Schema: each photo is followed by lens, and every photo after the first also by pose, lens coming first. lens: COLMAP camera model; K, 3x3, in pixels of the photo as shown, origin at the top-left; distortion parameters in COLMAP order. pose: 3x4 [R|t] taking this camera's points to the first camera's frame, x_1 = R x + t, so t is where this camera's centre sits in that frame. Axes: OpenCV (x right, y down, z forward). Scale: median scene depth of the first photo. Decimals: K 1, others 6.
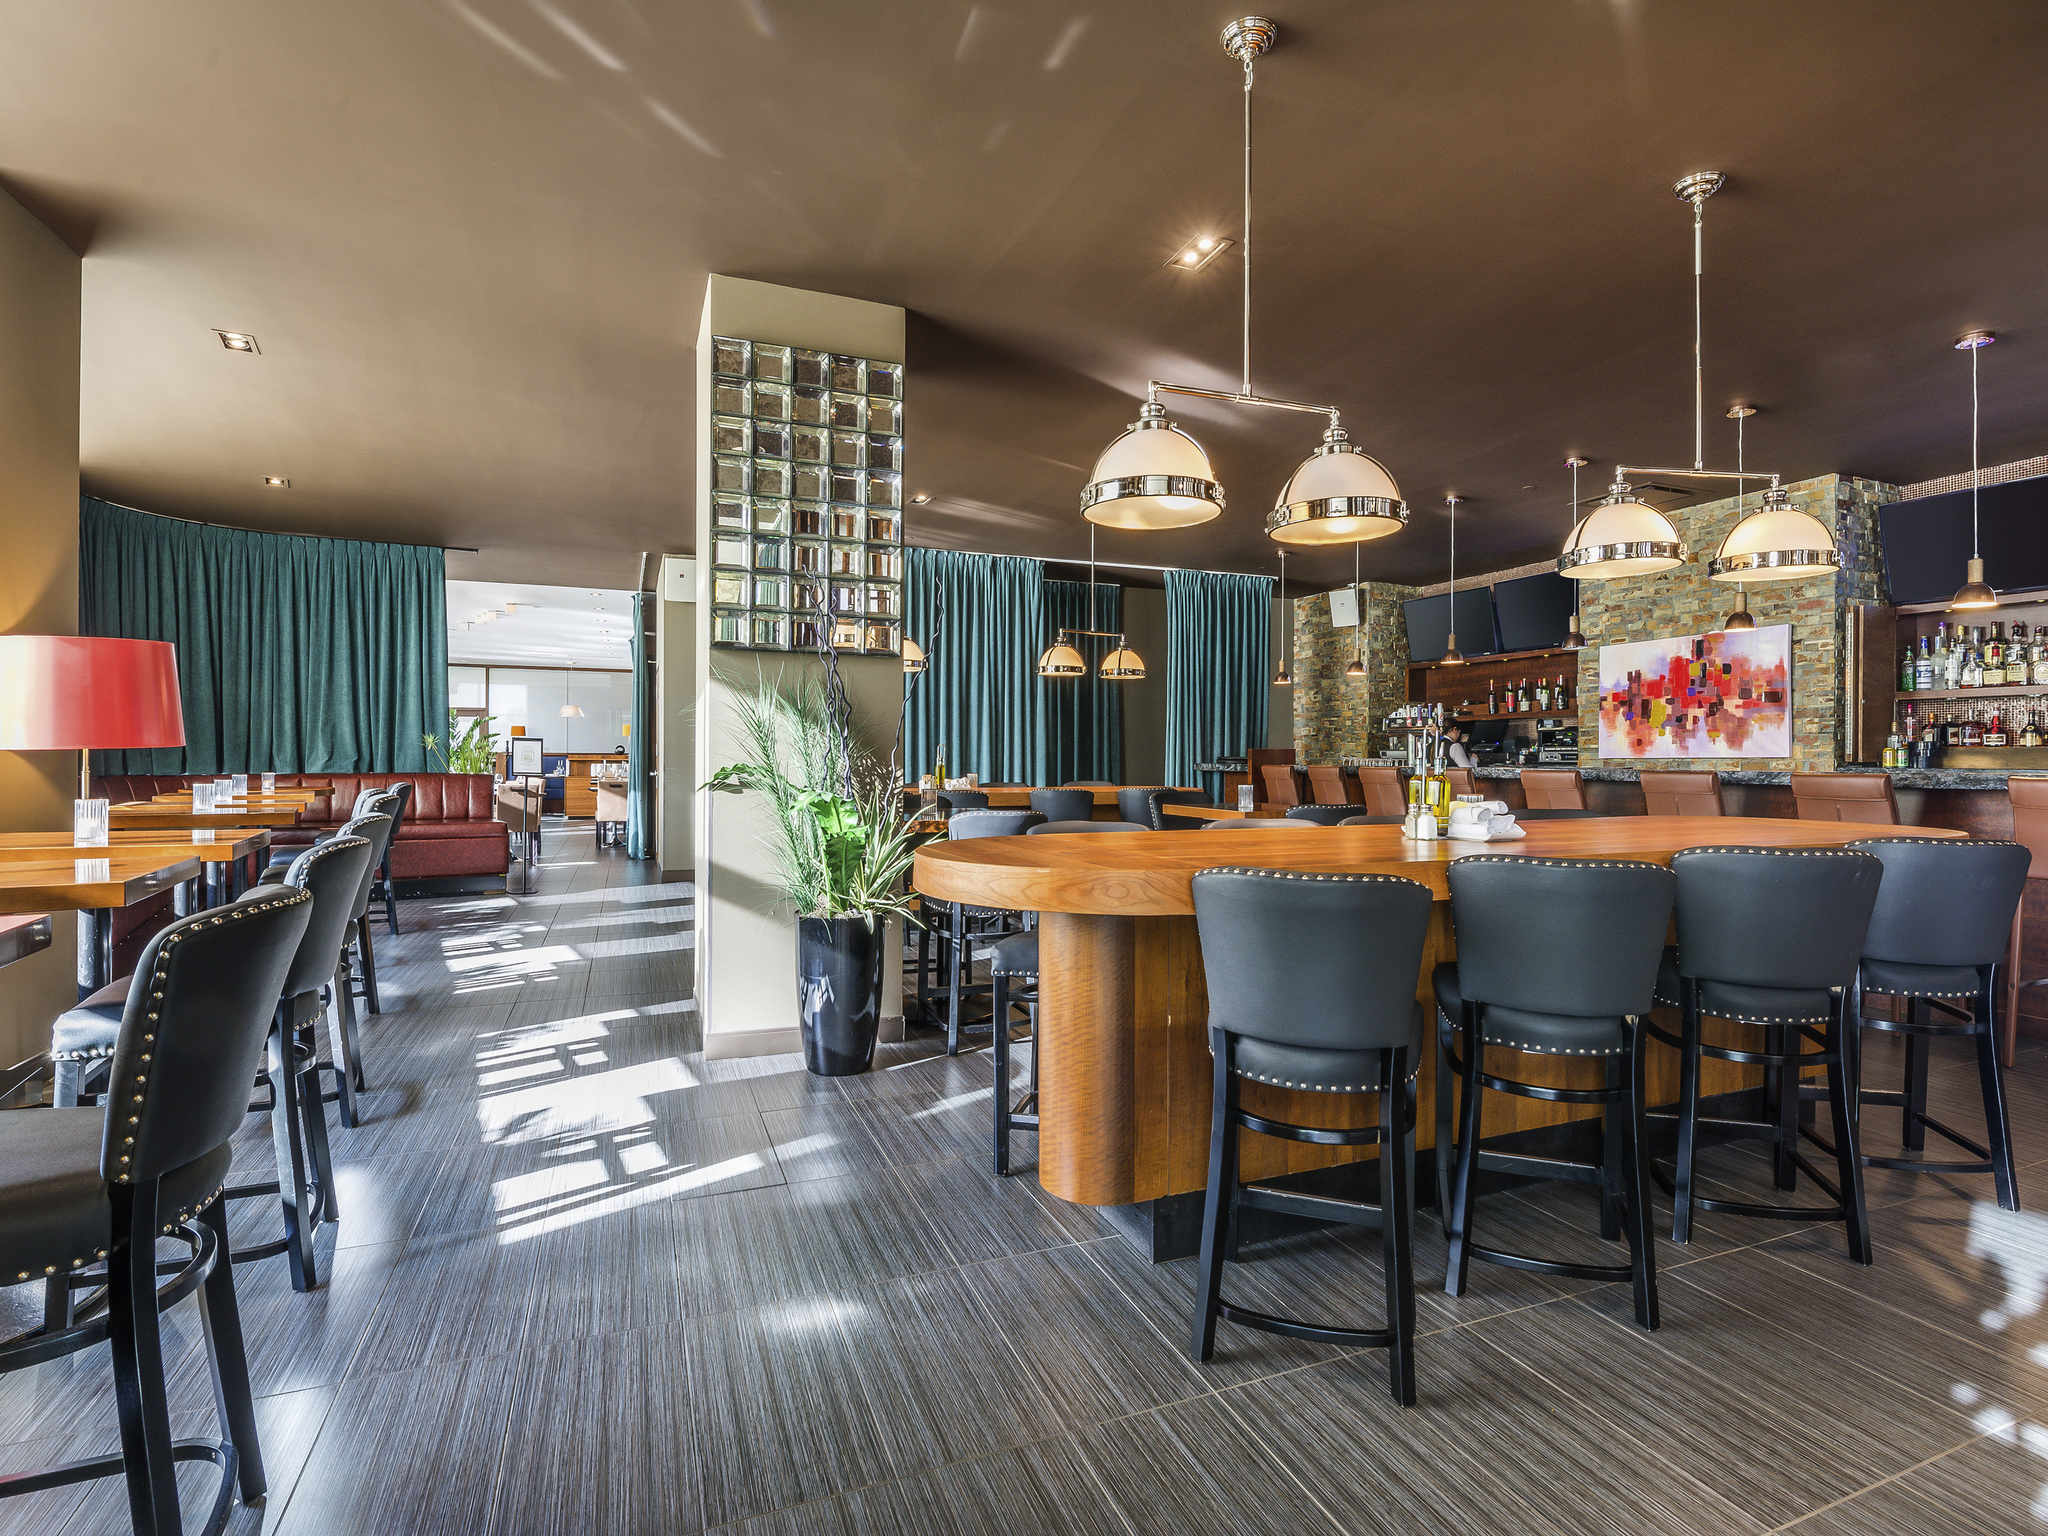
lens RADIAL K [[995.6, 0, 1024.0], [0, 995.6, 768.0], [0, 0, 1]] dist [0.000314, 0.000064]
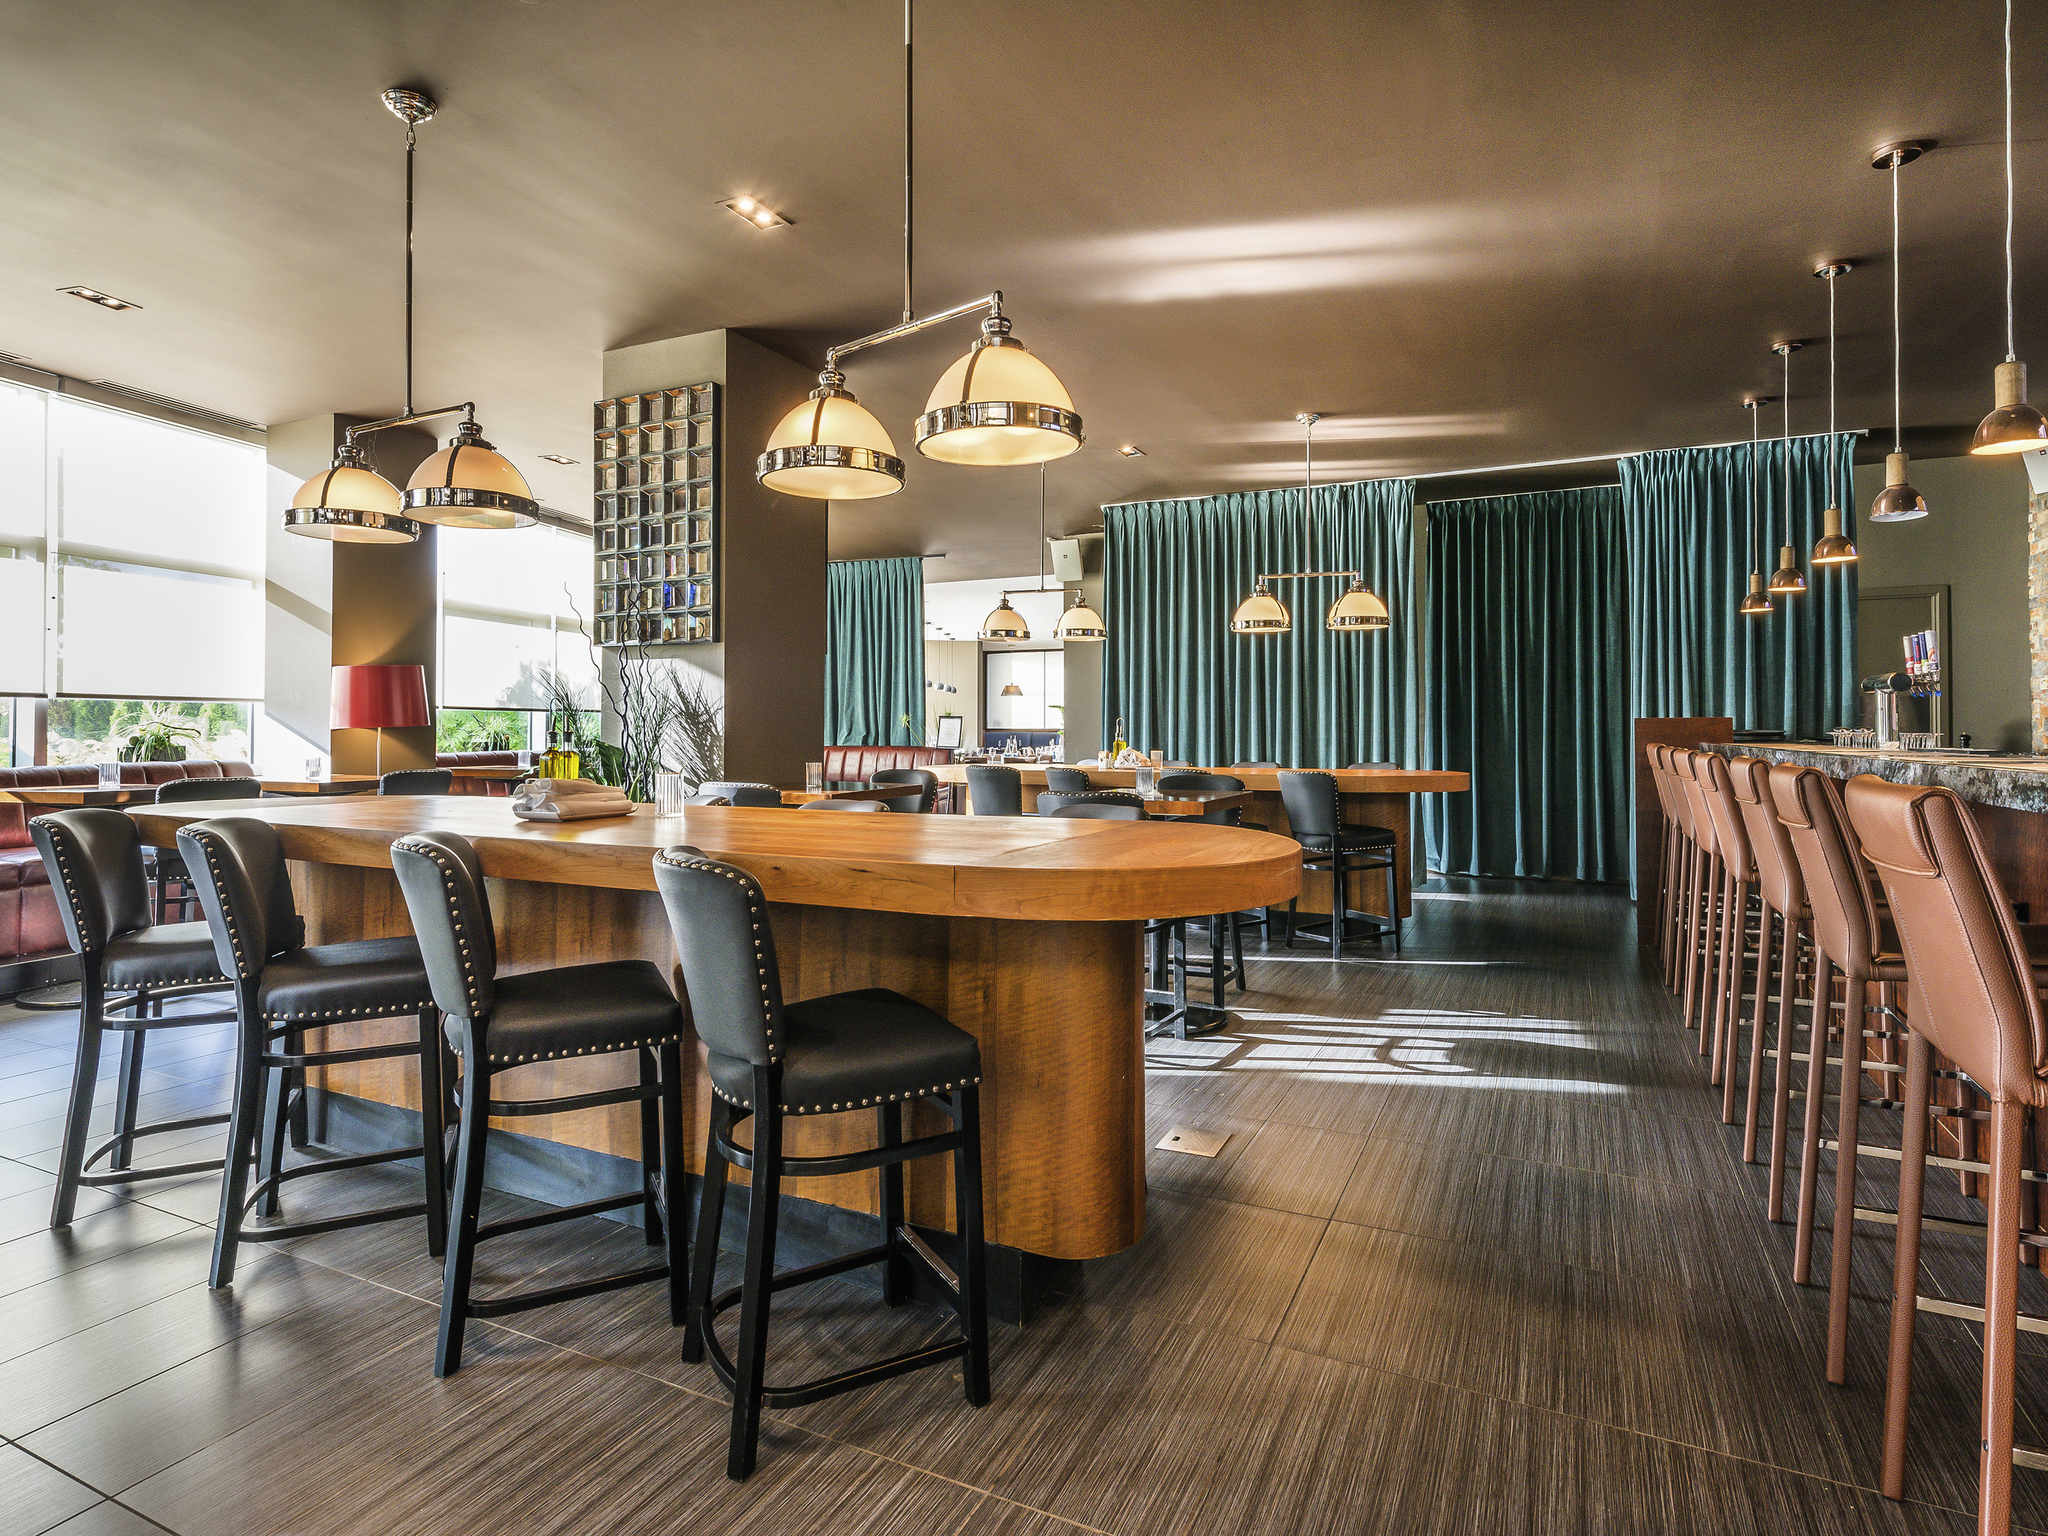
lens RADIAL K [[1109.1, 0, 1022.9], [0, 1109.1, 730.1], [0, 0, 1]] dist [0.039140, 0.000004]
pose [[0.675853, -0.004468, -0.737023, 0.483091], [-0.004239, 0.999942, -0.009948, -0.001661], [0.737024, 0.009848, 0.675795, 0.195168]]
